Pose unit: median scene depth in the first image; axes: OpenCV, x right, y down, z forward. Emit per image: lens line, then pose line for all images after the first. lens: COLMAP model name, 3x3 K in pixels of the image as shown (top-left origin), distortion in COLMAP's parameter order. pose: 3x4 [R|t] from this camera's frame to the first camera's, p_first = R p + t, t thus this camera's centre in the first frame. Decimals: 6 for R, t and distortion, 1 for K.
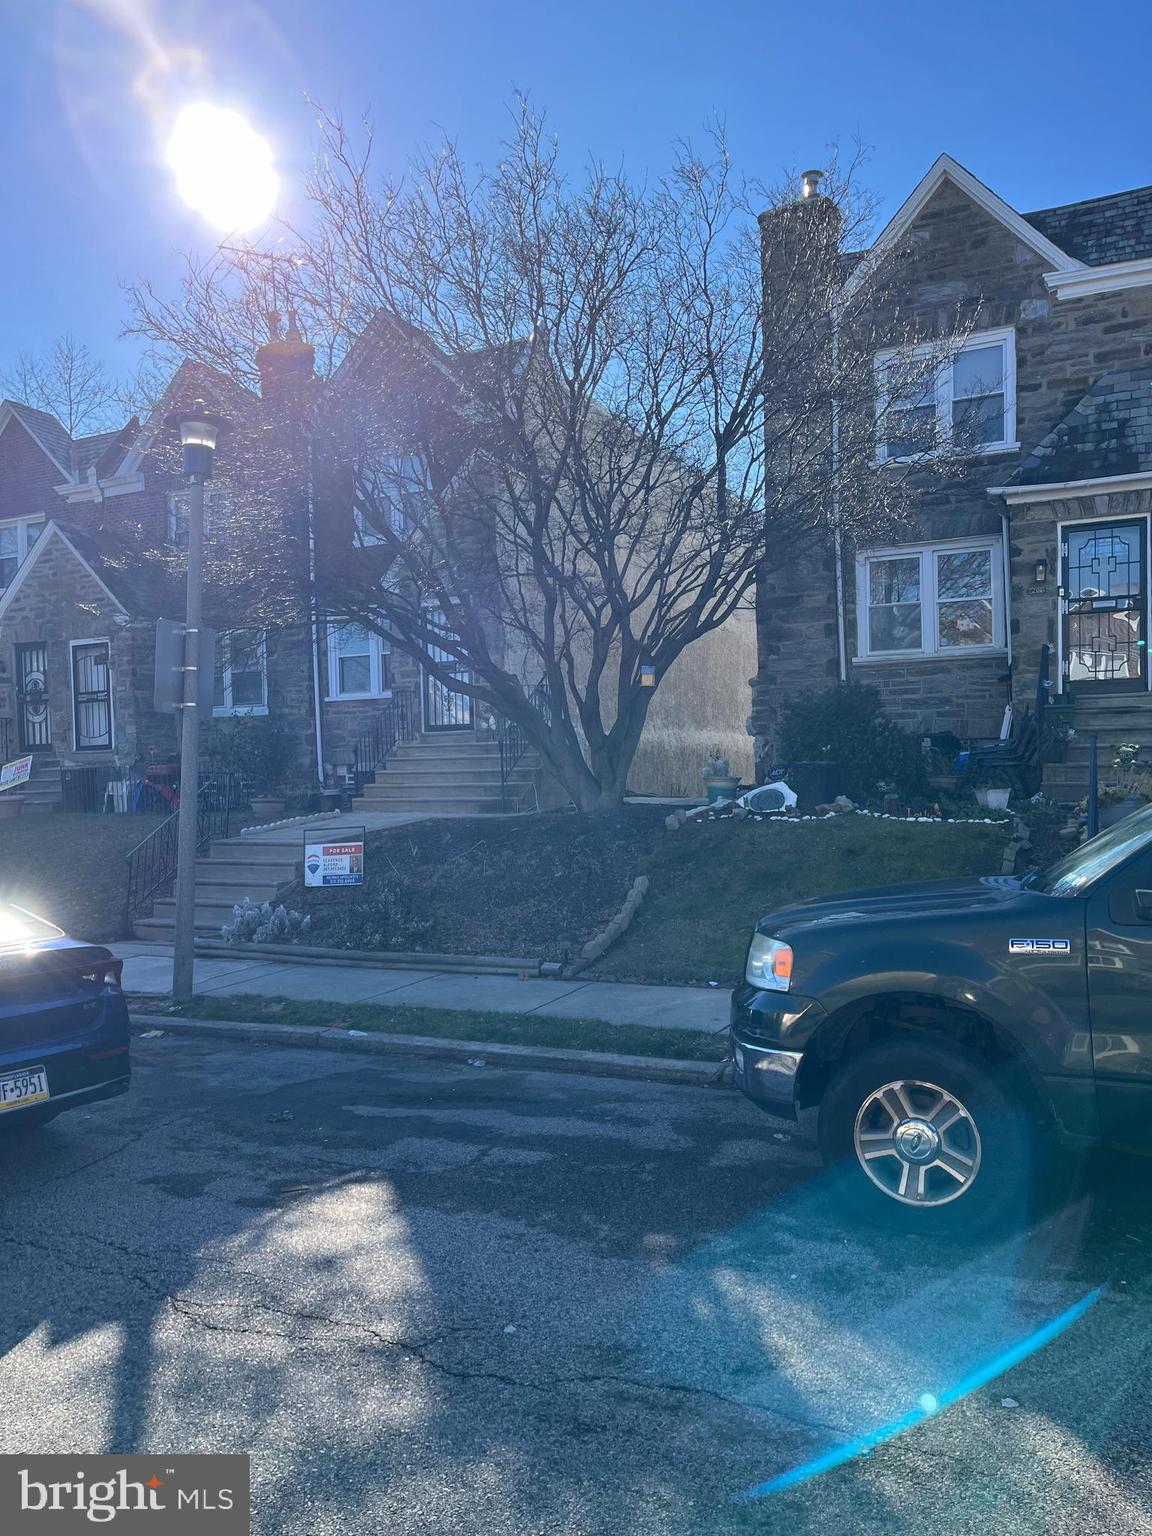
lens RADIAL K [[1157.0, 0, 569.1], [0, 1157.0, 780.4], [0, 0, 1]] dist [0.092274, -0.123859]
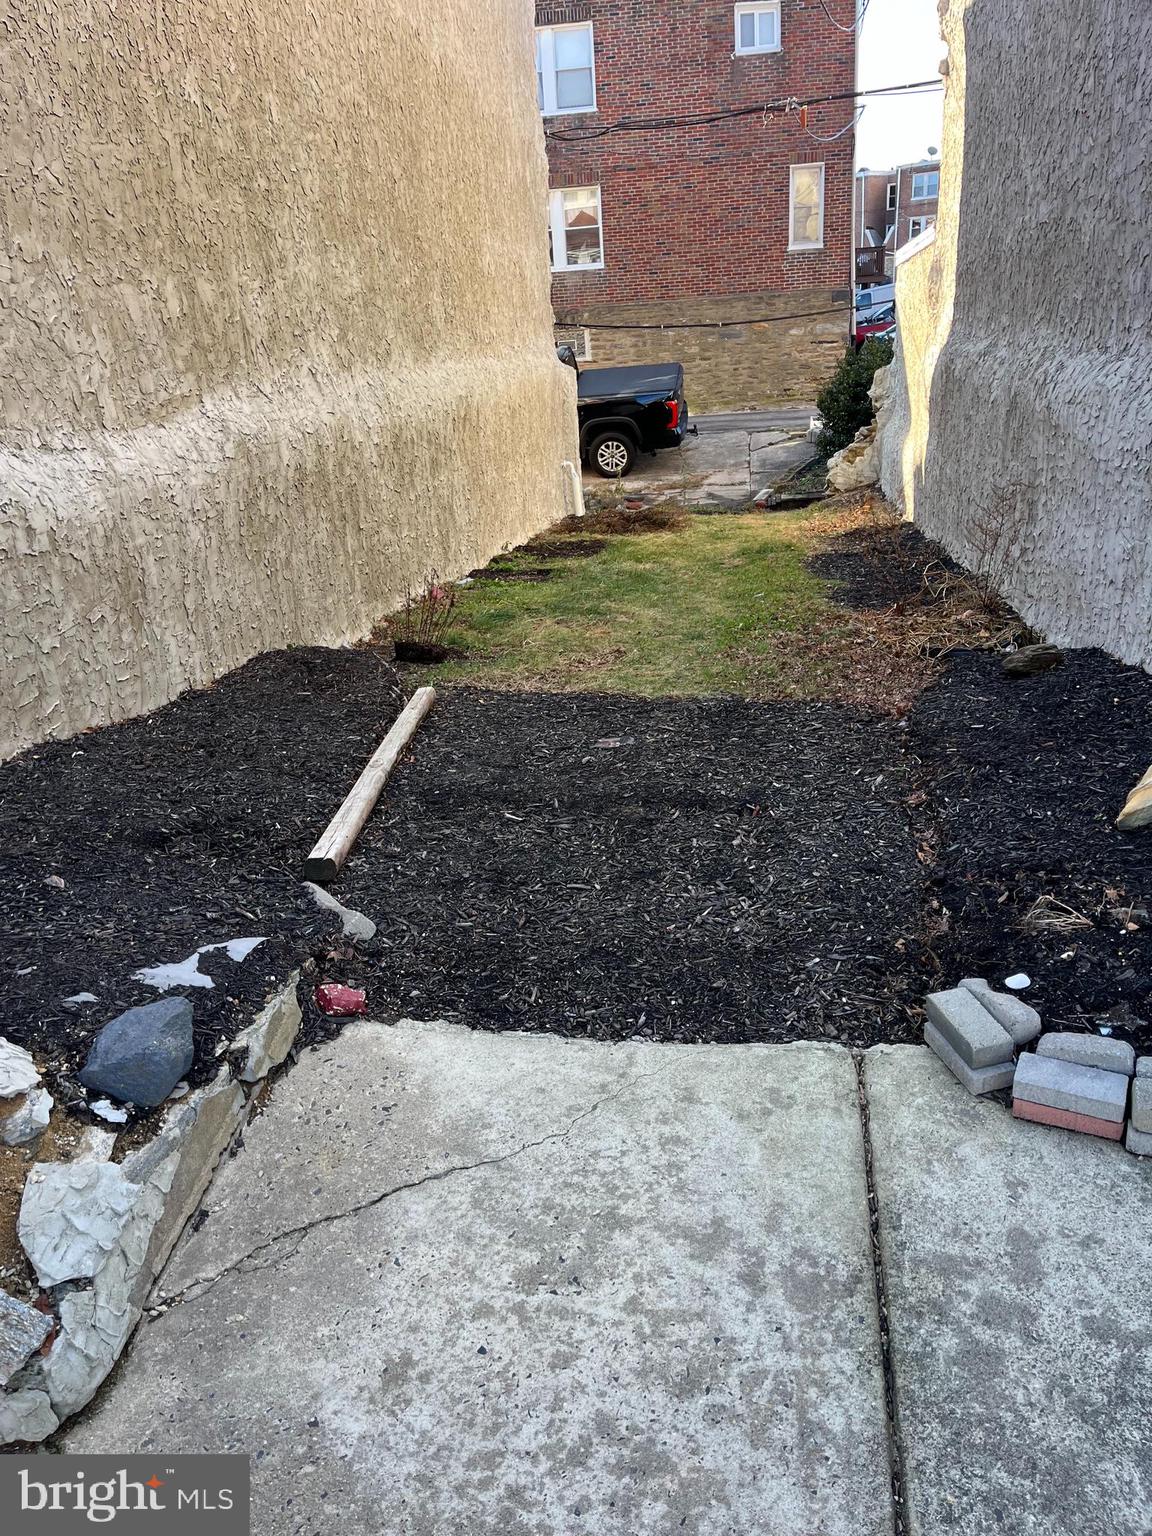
lens RADIAL K [[1162.8, 0, 566.8], [0, 1162.8, 781.9], [0, 0, 1]] dist [0.073185, -0.101303]
pose [[0.946285, -0.148766, 0.287077, 0.045881], [0.042767, 0.937655, 0.344927, -0.071558], [-0.320492, -0.314122, 0.893651, 0.973872]]
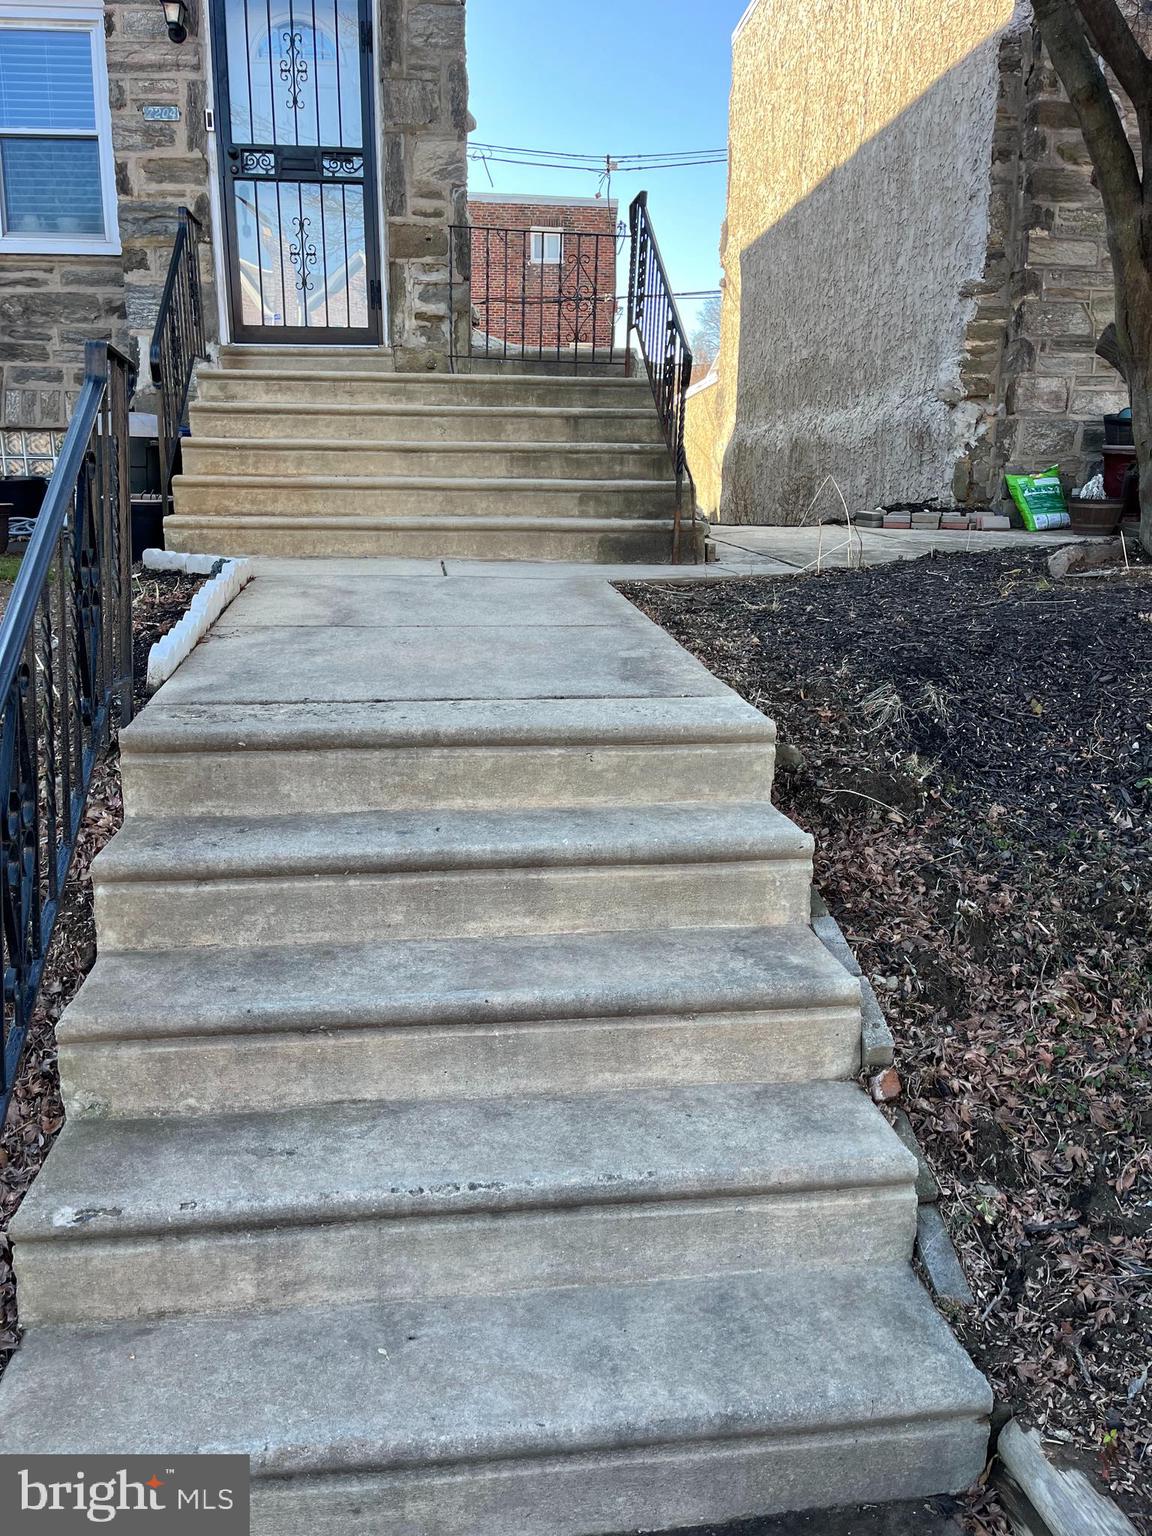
lens RADIAL K [[1157.0, 0, 569.1], [0, 1157.0, 780.4], [0, 0, 1]] dist [0.092274, -0.123859]
pose [[0.835619, -0.104454, 0.539287, -0.293304], [-0.018322, 0.975908, 0.217411, 0.015393], [-0.549004, -0.191553, 0.813574, 0.688565]]
